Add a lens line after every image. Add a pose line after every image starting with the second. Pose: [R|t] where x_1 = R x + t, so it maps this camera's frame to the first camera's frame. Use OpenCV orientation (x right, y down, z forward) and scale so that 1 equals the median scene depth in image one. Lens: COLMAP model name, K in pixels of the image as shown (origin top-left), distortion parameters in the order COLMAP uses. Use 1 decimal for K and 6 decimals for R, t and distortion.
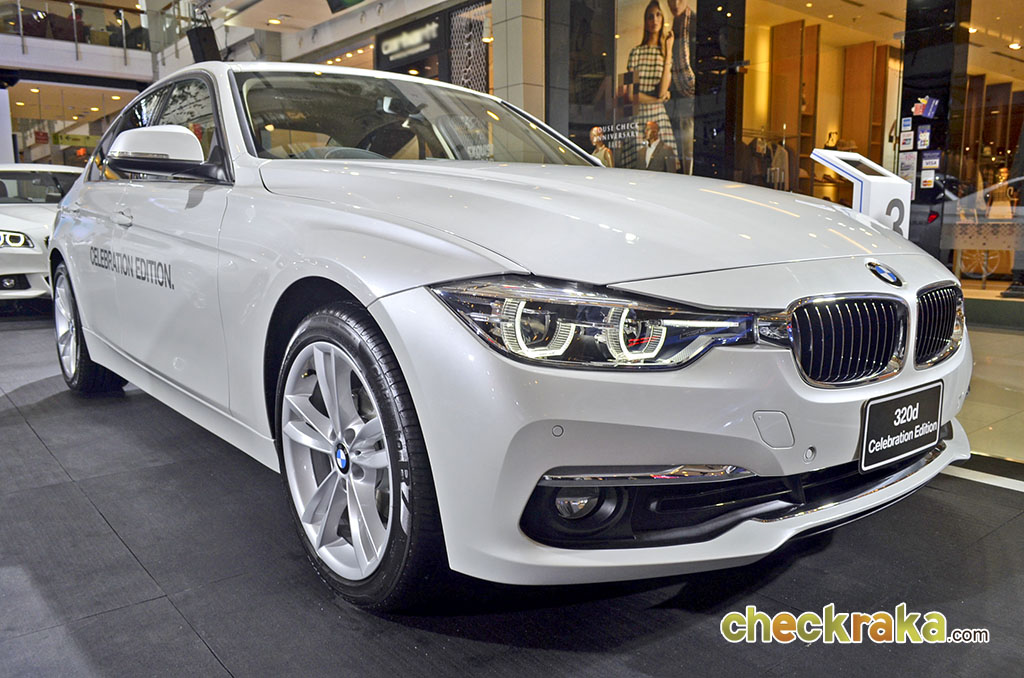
lens RADIAL K [[792.7, 0, 511.6], [0, 792.7, 341.1], [0, 0, 1]] dist [-0.004877, -0.000873]
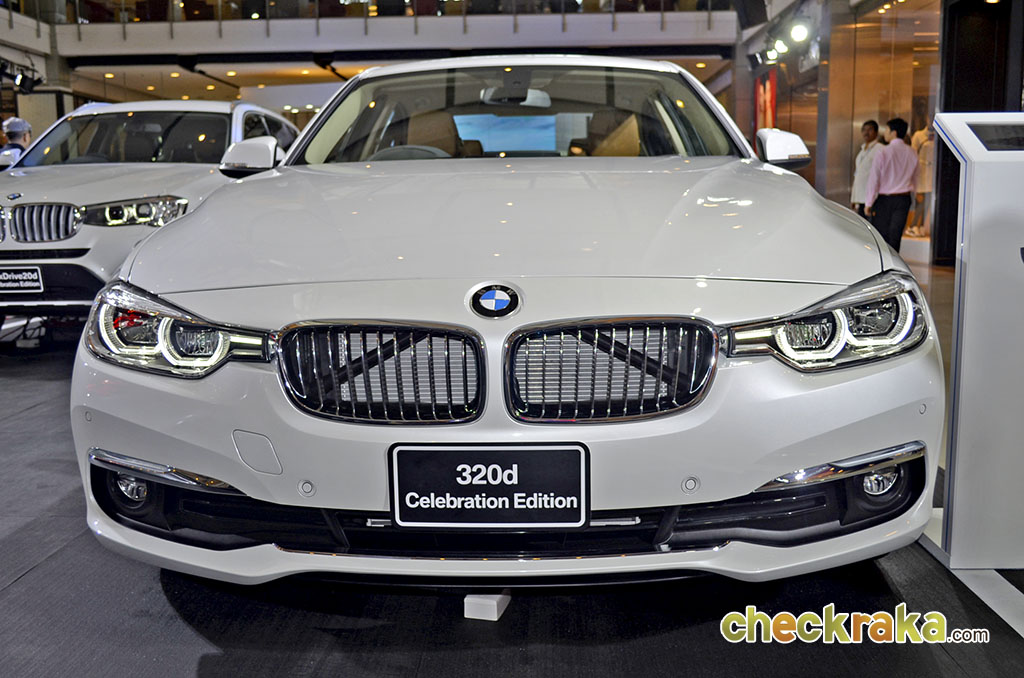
lens RADIAL K [[967.8, 0, 504.7], [0, 967.8, 338.5], [0, 0, 1]] dist [0.008522, 0.000000]
pose [[0.758772, 0.081831, -0.646196, 0.883531], [-0.085860, 0.995986, 0.025308, -0.056523], [0.645673, 0.036279, 0.762752, 0.192147]]
